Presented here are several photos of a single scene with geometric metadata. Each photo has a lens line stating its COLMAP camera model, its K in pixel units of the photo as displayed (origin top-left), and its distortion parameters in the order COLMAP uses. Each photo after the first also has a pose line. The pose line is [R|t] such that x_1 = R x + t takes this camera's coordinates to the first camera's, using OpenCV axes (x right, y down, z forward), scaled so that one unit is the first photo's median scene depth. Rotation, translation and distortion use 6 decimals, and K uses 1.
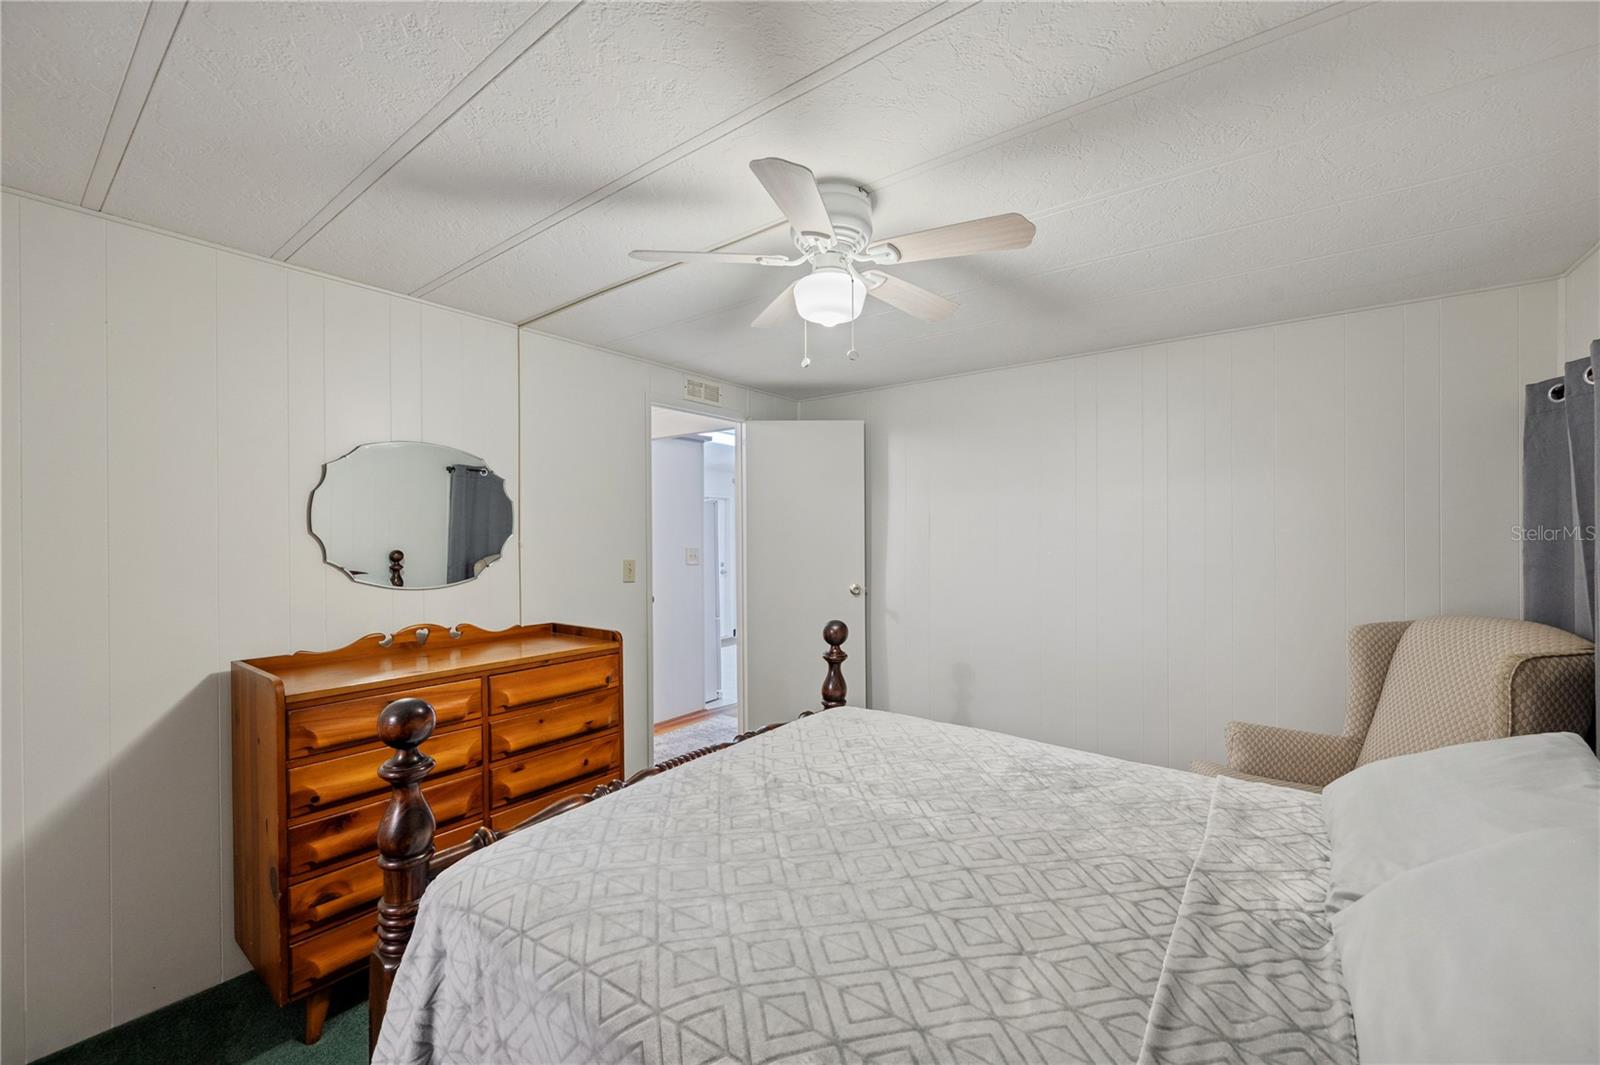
lens RADIAL K [[644.8, 0, 802.4], [0, 644.8, 534.9], [0, 0, 1]] dist [-0.000916, 0.000008]
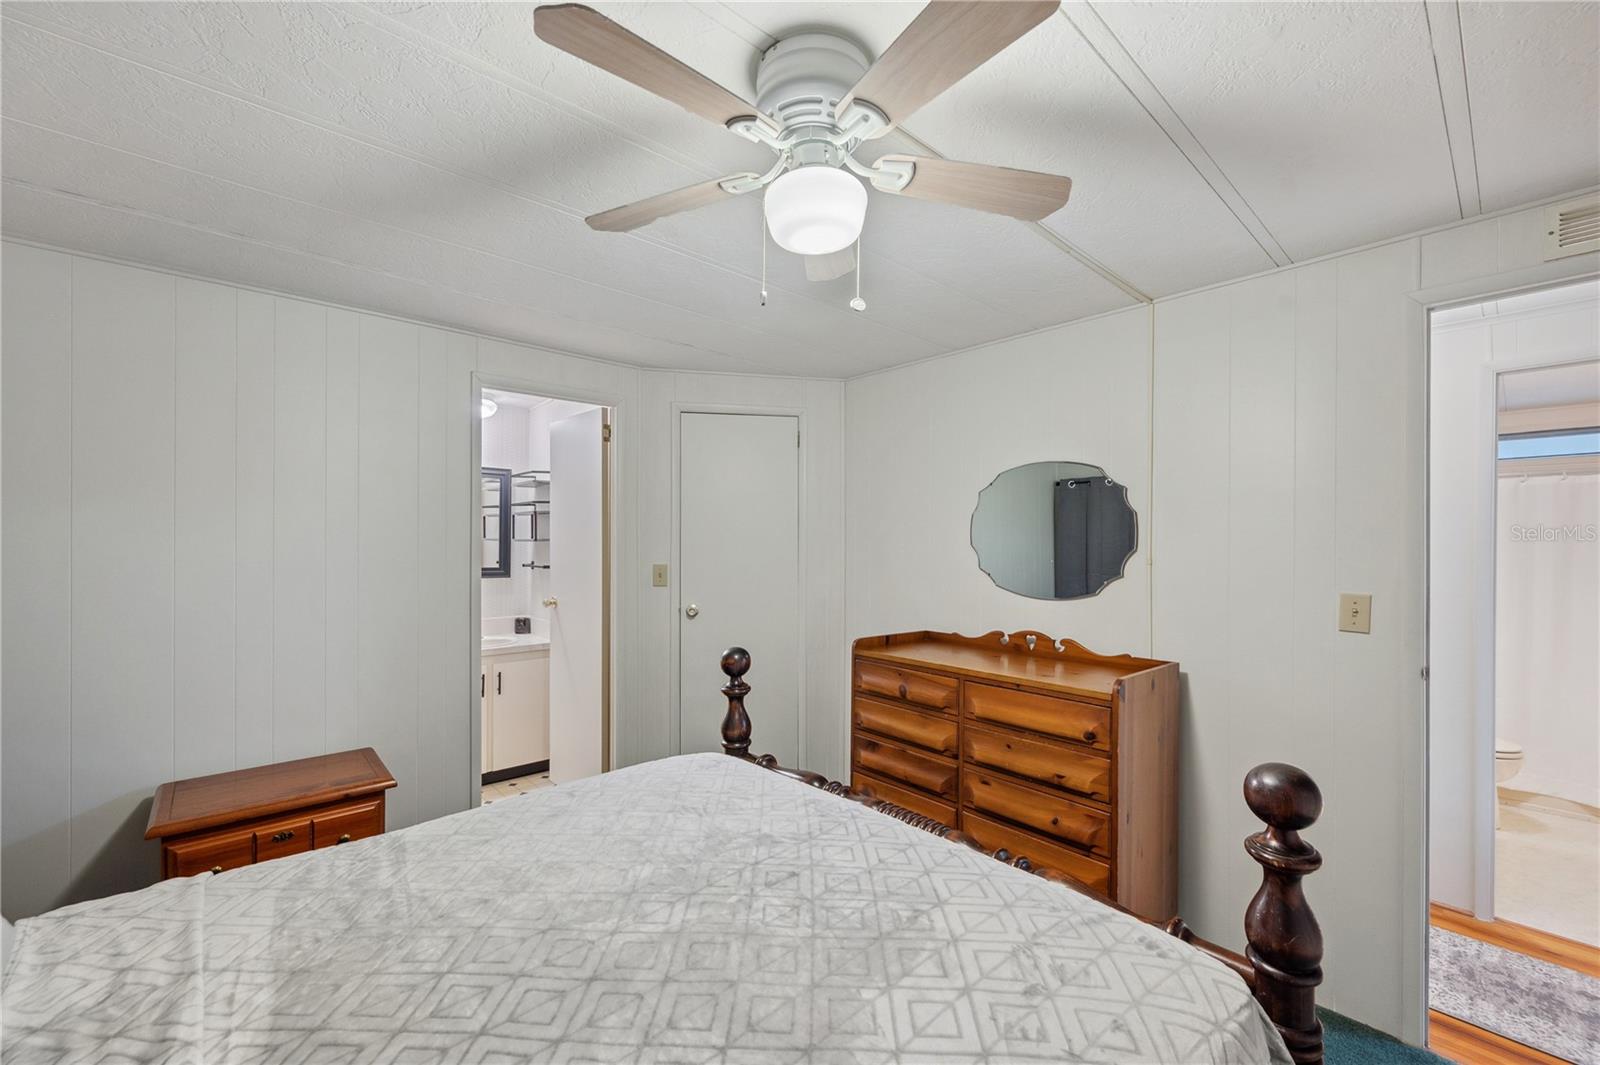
lens RADIAL K [[644.8, 0, 802.4], [0, 644.8, 534.9], [0, 0, 1]] dist [-0.000916, 0.000008]
pose [[-0.198706, -0.022045, -0.979811, 0.560774], [-0.012843, 0.999720, -0.019888, 0.003274], [0.979975, 0.008632, -0.198933, 0.854127]]
